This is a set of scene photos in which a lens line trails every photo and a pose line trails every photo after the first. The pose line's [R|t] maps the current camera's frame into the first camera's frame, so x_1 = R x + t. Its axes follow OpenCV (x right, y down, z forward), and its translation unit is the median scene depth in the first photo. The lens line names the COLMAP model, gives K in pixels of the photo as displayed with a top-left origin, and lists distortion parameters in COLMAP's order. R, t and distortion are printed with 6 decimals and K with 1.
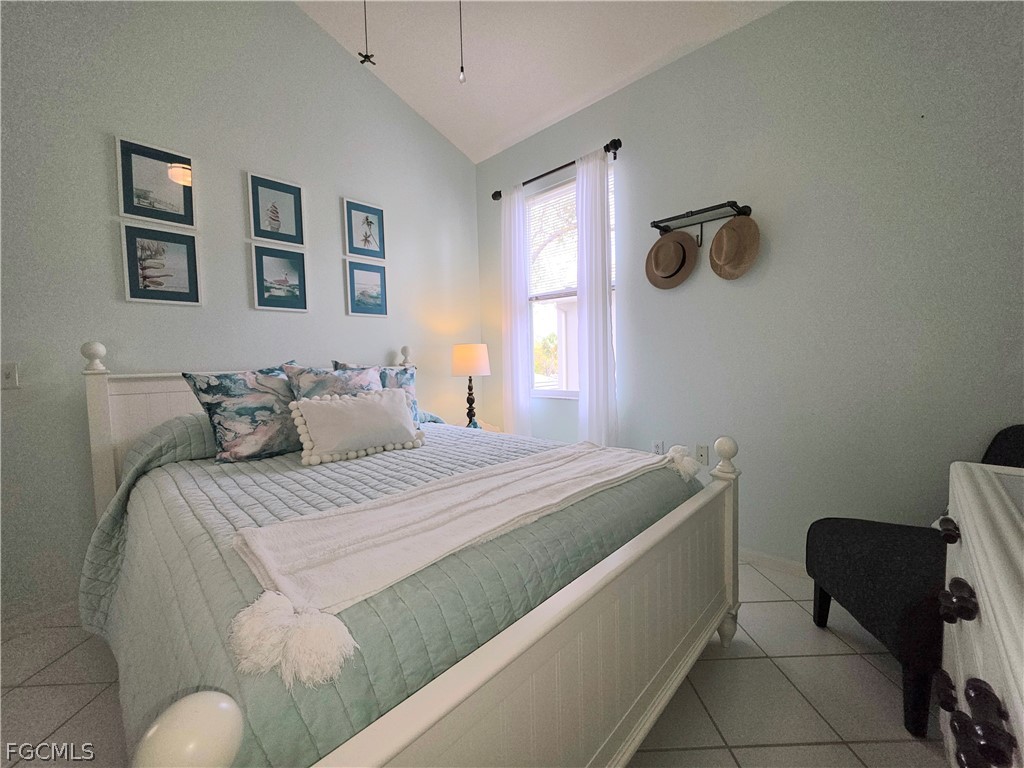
lens RADIAL K [[420.1, 0, 517.1], [0, 420.1, 382.5], [0, 0, 1]] dist [0.000830, -0.000010]
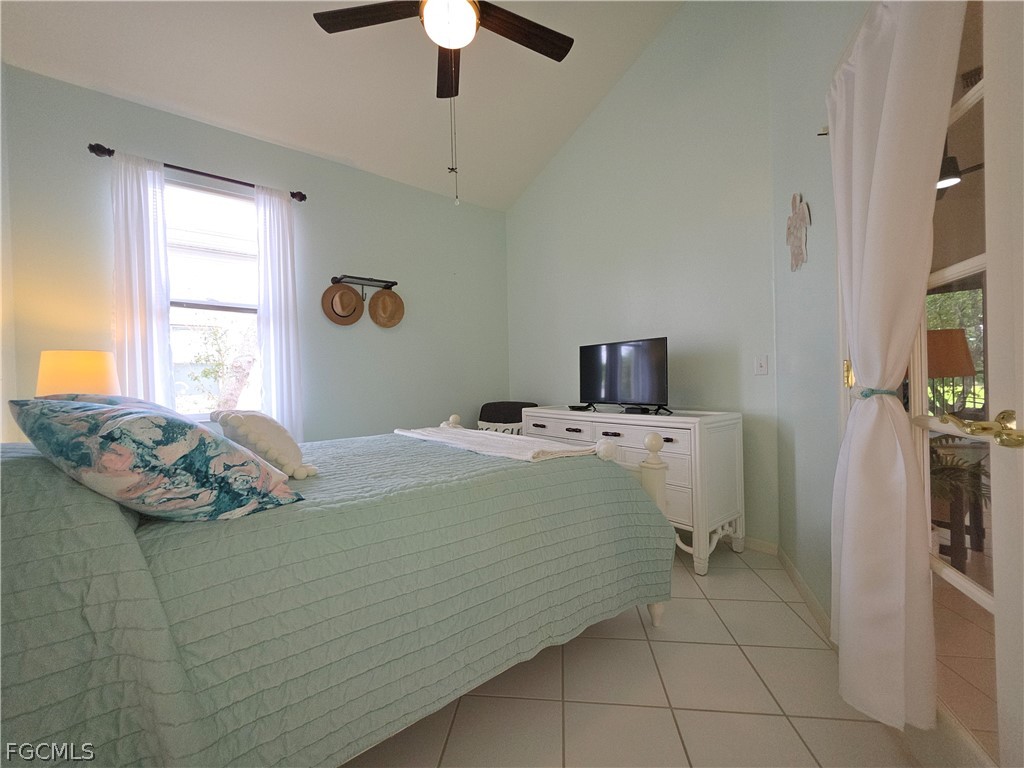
lens RADIAL K [[420.1, 0, 517.1], [0, 420.1, 382.5], [0, 0, 1]] dist [0.000830, -0.000010]
pose [[0.130117, 0.014050, 0.991399, -0.844086], [0.062143, 0.997818, -0.022297, 0.022792], [-0.989549, 0.064509, 0.128960, 0.272399]]
